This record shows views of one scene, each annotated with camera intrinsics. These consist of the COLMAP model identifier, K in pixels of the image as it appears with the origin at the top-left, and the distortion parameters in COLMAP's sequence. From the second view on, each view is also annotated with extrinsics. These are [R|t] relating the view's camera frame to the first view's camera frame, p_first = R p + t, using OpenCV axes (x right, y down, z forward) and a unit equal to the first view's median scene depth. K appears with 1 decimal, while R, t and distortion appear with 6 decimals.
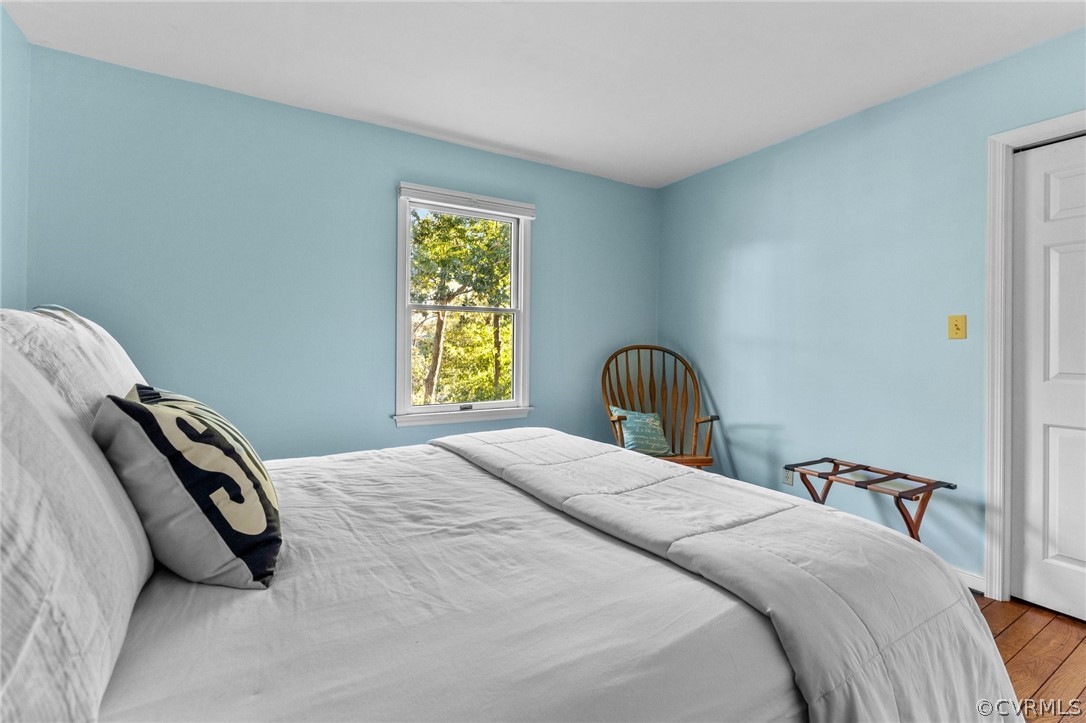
lens RADIAL K [[486.2, 0, 543.2], [0, 486.2, 326.5], [0, 0, 1]] dist [-0.001603, -0.000261]
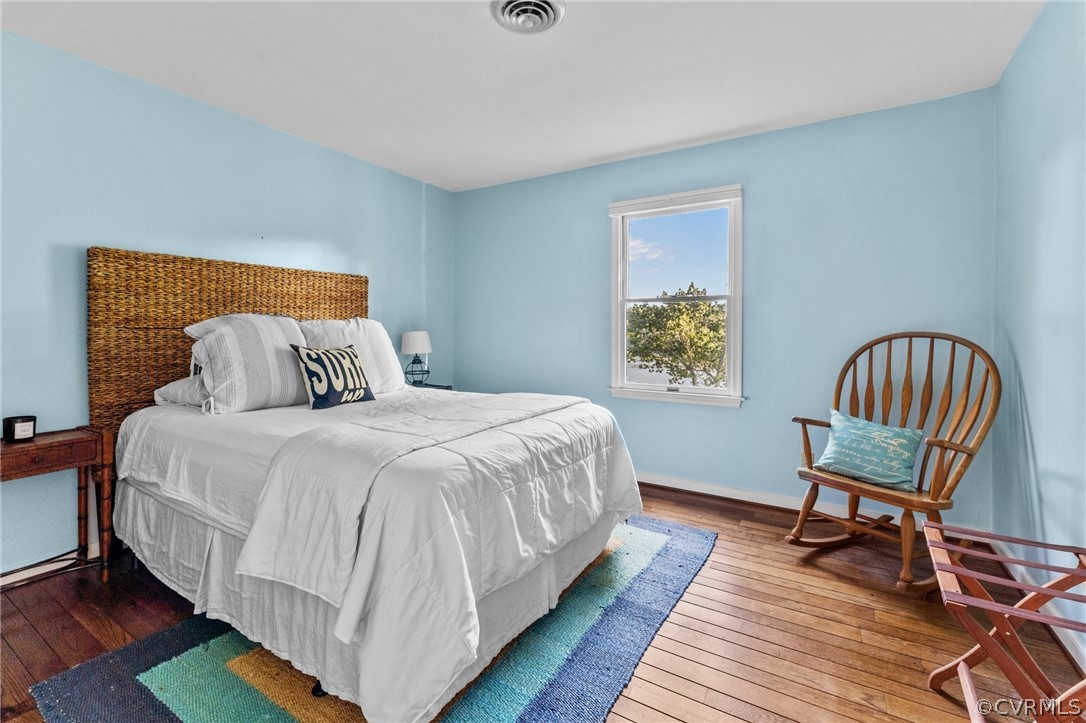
lens RADIAL K [[486.2, 0, 543.2], [0, 486.2, 326.5], [0, 0, 1]] dist [-0.001603, -0.000261]
pose [[0.434869, -0.020955, -0.900250, 0.608522], [0.030987, 0.999485, -0.008296, 0.019764], [0.899960, -0.024288, 0.435295, 0.216669]]
